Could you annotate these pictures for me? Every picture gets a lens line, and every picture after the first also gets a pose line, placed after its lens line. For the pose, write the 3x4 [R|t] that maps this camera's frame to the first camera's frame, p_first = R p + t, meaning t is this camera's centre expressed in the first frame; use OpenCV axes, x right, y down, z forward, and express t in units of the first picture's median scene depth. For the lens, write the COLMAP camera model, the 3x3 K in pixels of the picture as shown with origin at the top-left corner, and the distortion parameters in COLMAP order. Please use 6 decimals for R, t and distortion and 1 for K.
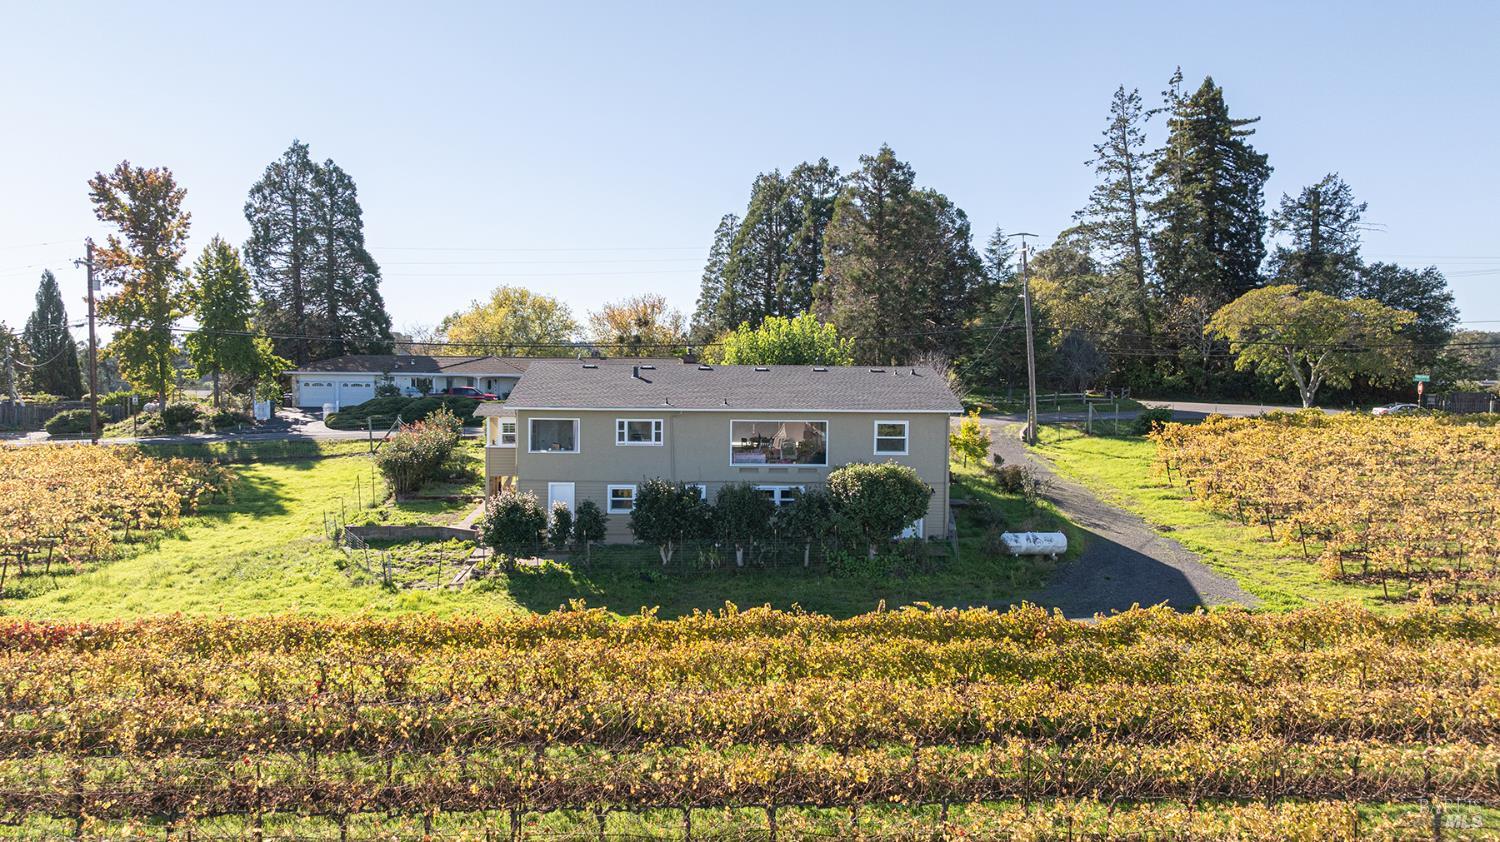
lens RADIAL K [[1048.0, 0, 746.1], [0, 1048.0, 423.6], [0, 0, 1]] dist [-0.033358, 0.028778]
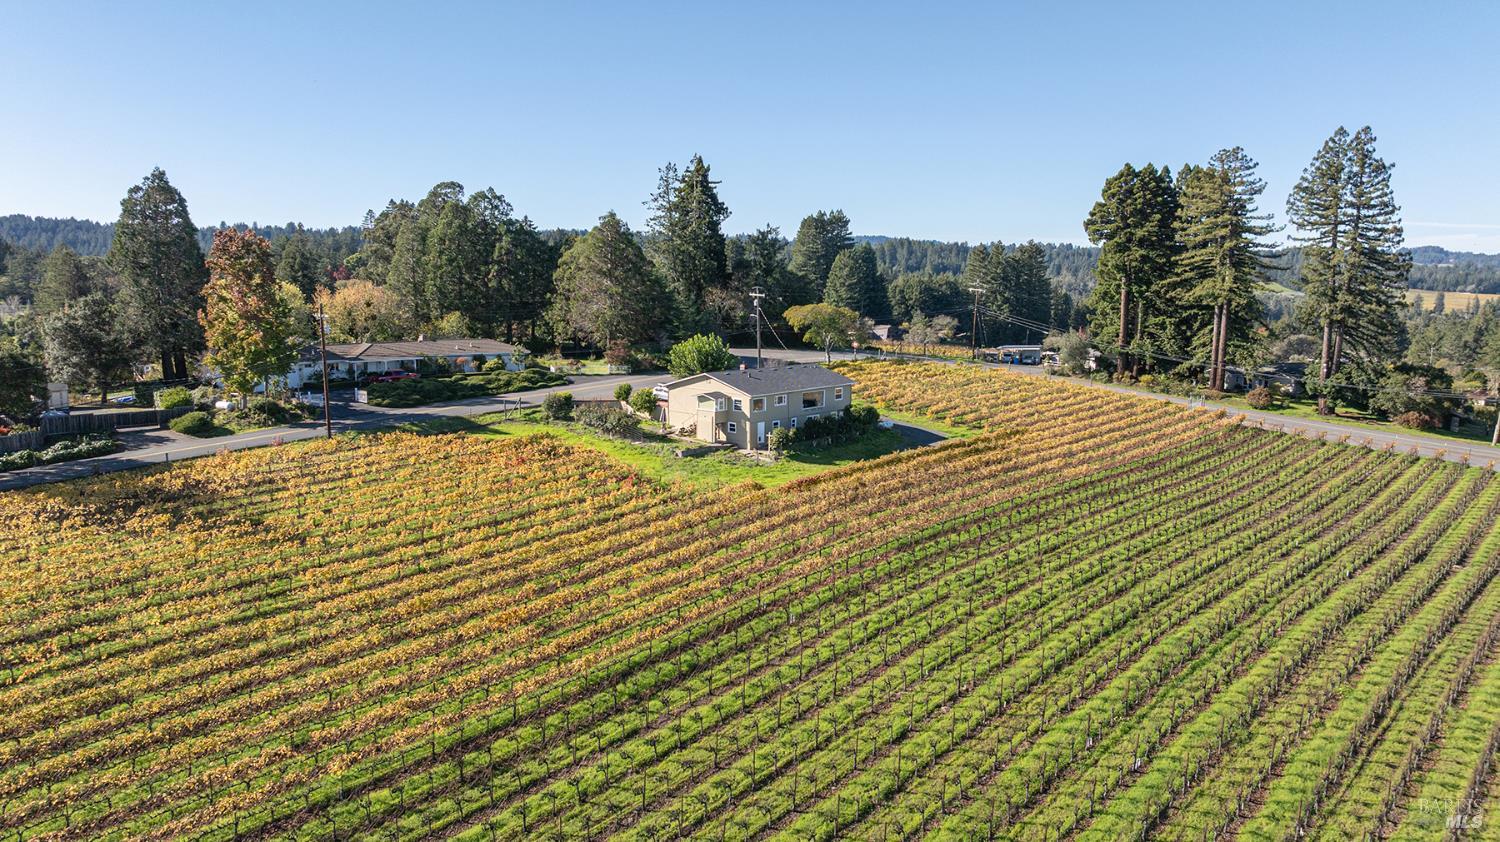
lens RADIAL K [[1048.0, 0, 746.0], [0, 1048.0, 420.1], [0, 0, 1]] dist [-0.033358, 0.028778]
pose [[0.705147, -0.103005, 0.701540, -0.840514], [0.032068, 0.993013, 0.113567, -0.101811], [-0.708336, -0.057584, 0.703523, -0.332142]]
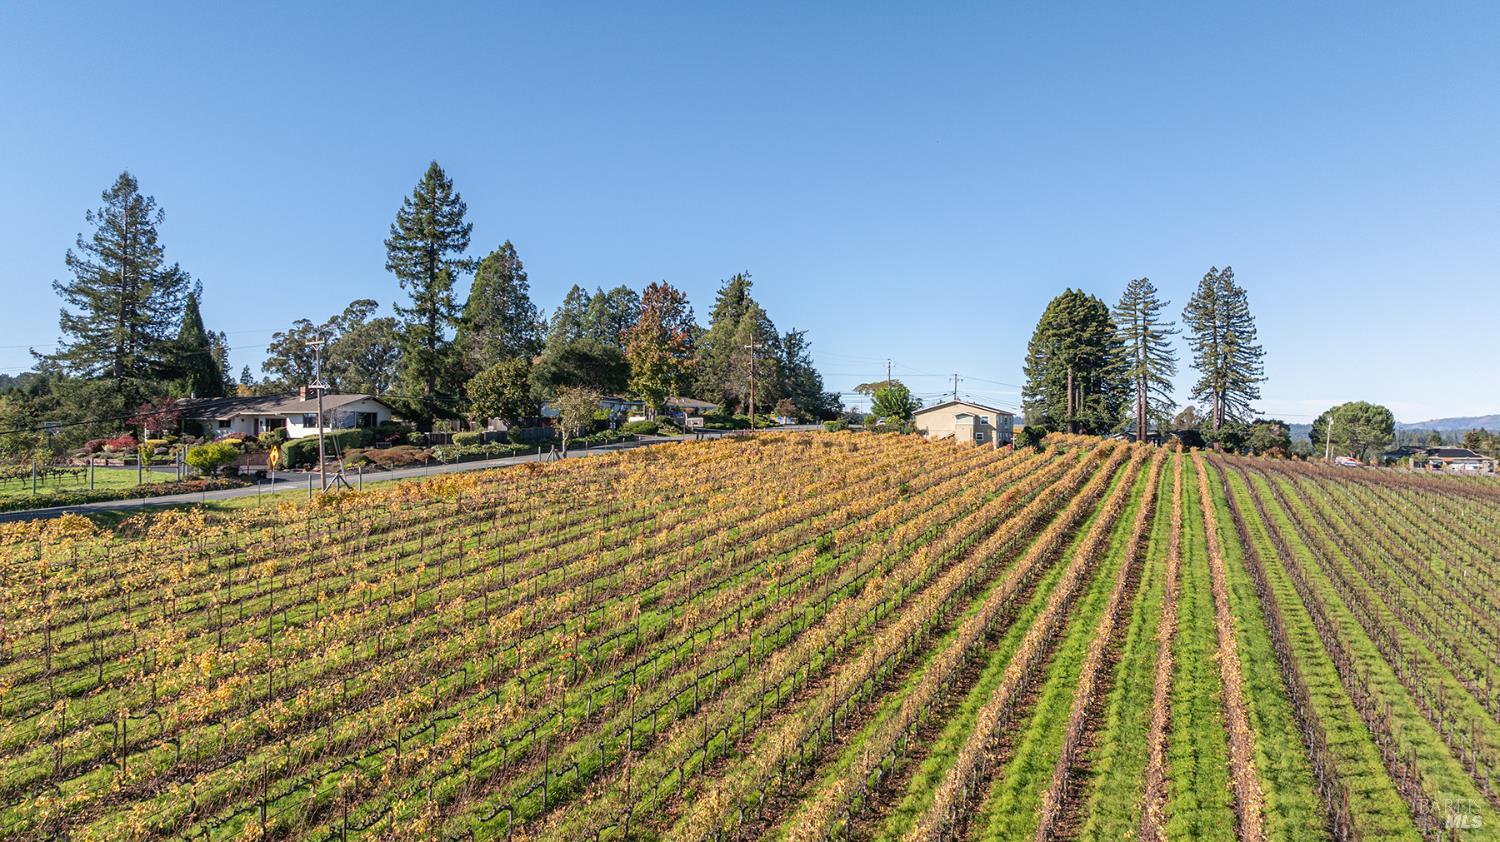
lens RADIAL K [[1048.0, 0, 751.7], [0, 1048.0, 427.0], [0, 0, 1]] dist [-0.033358, 0.028778]
pose [[0.418290, 0.001976, 0.908311, -1.639226], [0.043286, 0.998818, -0.022107, 0.033672], [-0.907281, 0.048564, 0.417710, 0.097708]]
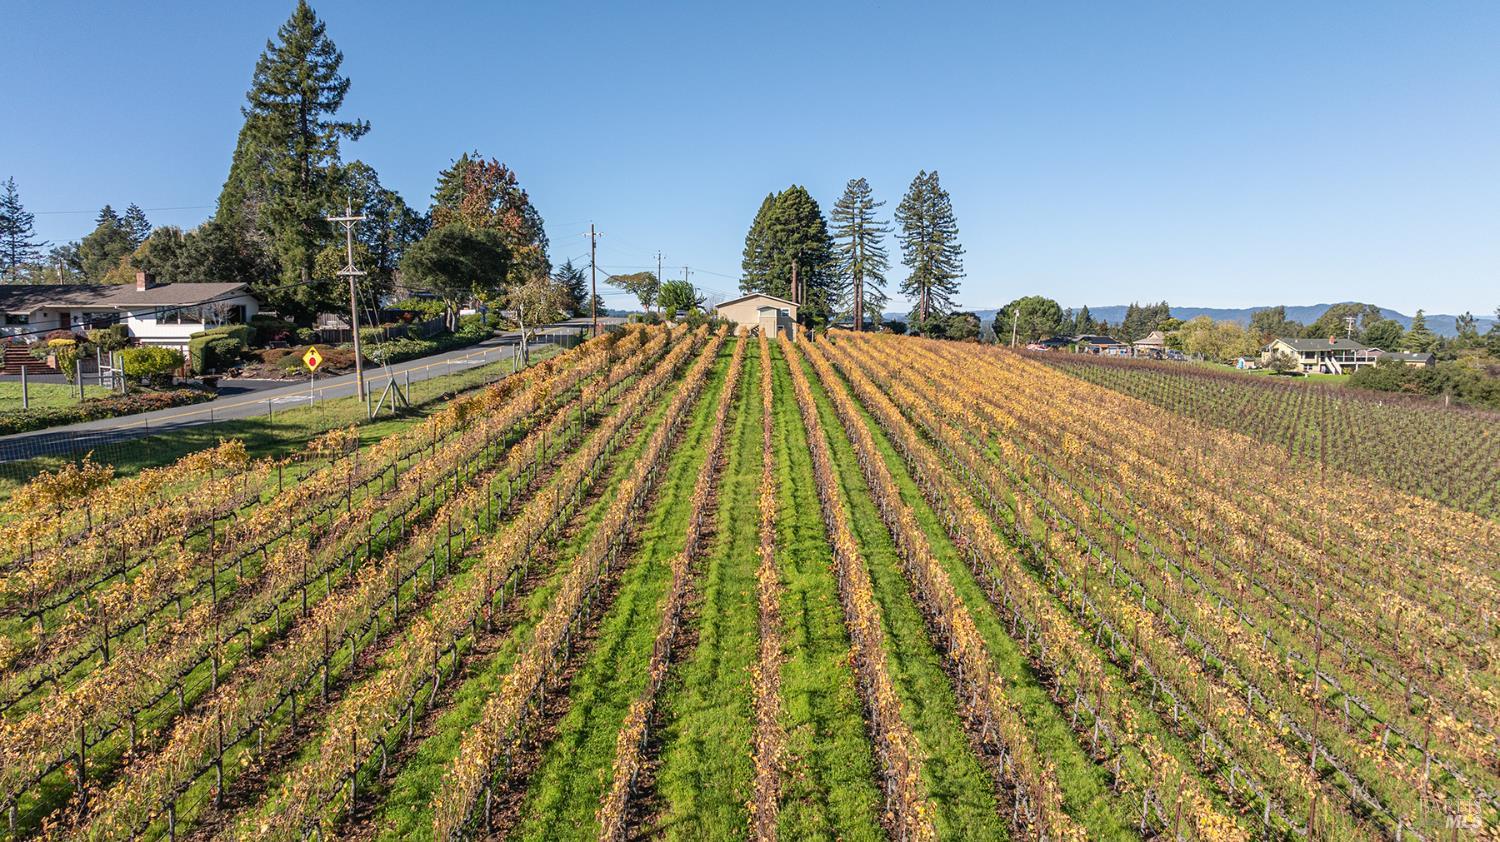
lens RADIAL K [[1048.0, 0, 752.1], [0, 1048.0, 414.2], [0, 0, 1]] dist [-0.033358, 0.028778]
pose [[0.049769, -0.088423, 0.994839, -1.684548], [0.053213, 0.994893, 0.085766, 0.018351], [-0.997342, 0.048670, 0.054220, 0.403375]]
